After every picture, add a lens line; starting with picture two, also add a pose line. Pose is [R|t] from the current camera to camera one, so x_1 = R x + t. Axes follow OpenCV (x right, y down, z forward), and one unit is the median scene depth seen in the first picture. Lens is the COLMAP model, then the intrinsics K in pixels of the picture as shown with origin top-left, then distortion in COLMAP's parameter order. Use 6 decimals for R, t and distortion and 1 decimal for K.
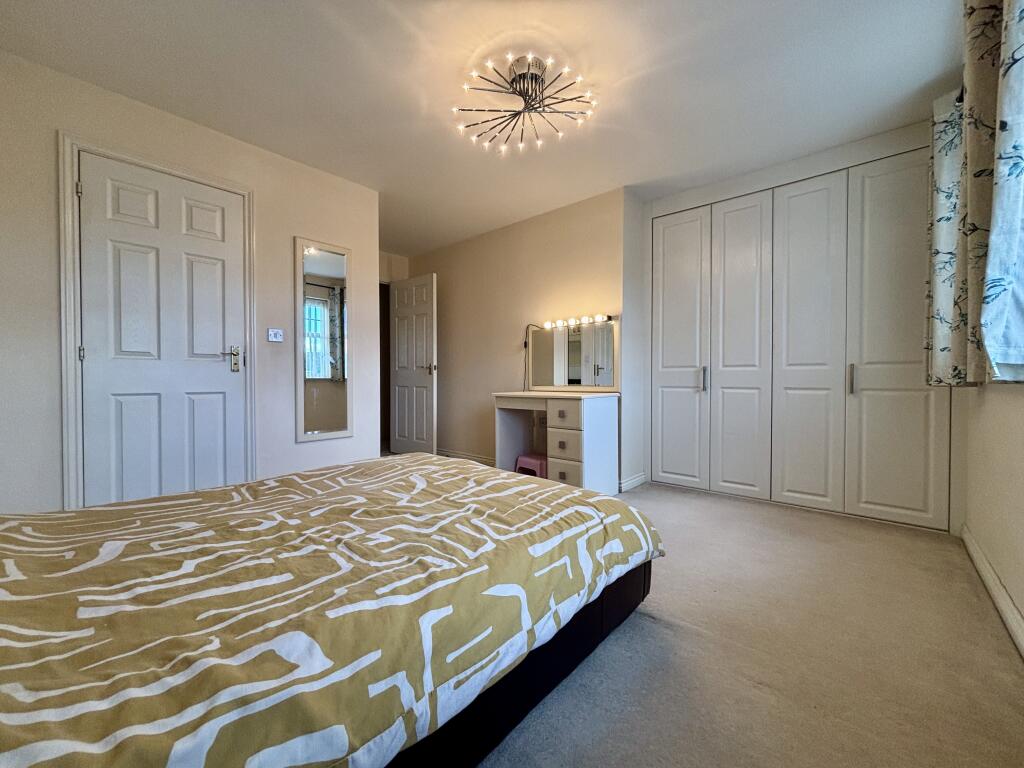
lens RADIAL K [[412.8, 0, 512.0], [0, 412.8, 389.2], [0, 0, 1]] dist [-0.002410, -0.000118]
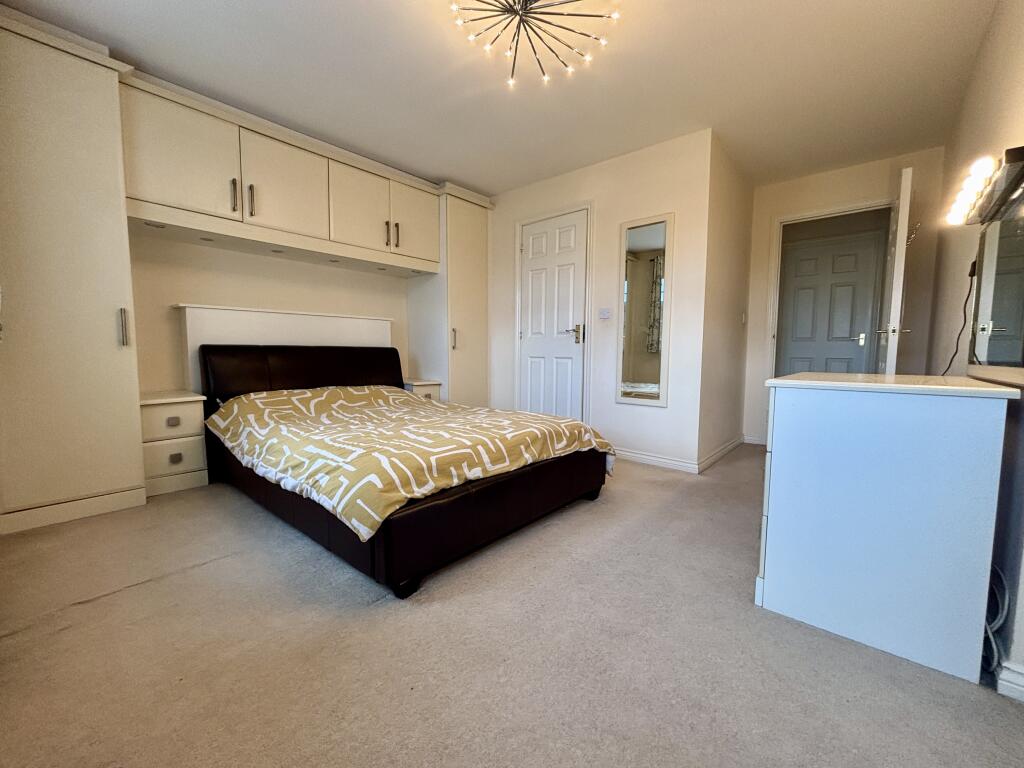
lens RADIAL K [[412.8, 0, 512.0], [0, 412.8, 380.9], [0, 0, 1]] dist [-0.002410, -0.000118]
pose [[0.020524, 0.061109, -0.997920, 0.792223], [-0.027224, 0.997794, 0.060541, 0.010033], [0.999419, 0.025924, 0.022142, 0.847360]]
